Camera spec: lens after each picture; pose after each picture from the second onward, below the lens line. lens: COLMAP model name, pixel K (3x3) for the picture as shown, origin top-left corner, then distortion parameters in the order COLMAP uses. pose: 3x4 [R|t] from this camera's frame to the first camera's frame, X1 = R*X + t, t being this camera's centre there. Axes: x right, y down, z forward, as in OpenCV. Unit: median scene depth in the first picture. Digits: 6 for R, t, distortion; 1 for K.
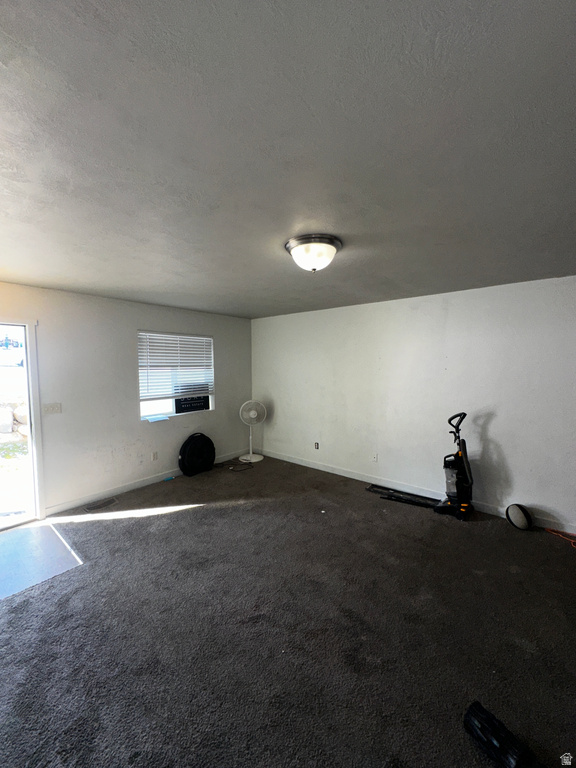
lens RADIAL K [[304.5, 0, 289.2], [0, 304.5, 385.3], [0, 0, 1]] dist [-0.002947, 0.000401]
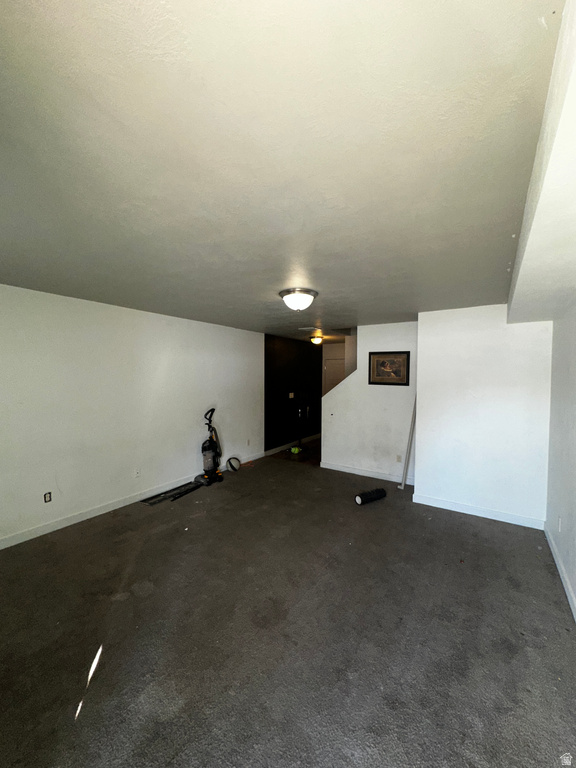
lens RADIAL K [[304.5, 0, 287.3], [0, 304.5, 383.5], [0, 0, 1]] dist [-0.002947, 0.000401]
pose [[-0.097729, -0.029205, 0.994784, -0.860776], [0.062177, 0.997437, 0.035391, -0.054100], [-0.993269, 0.065311, -0.095663, 0.755485]]
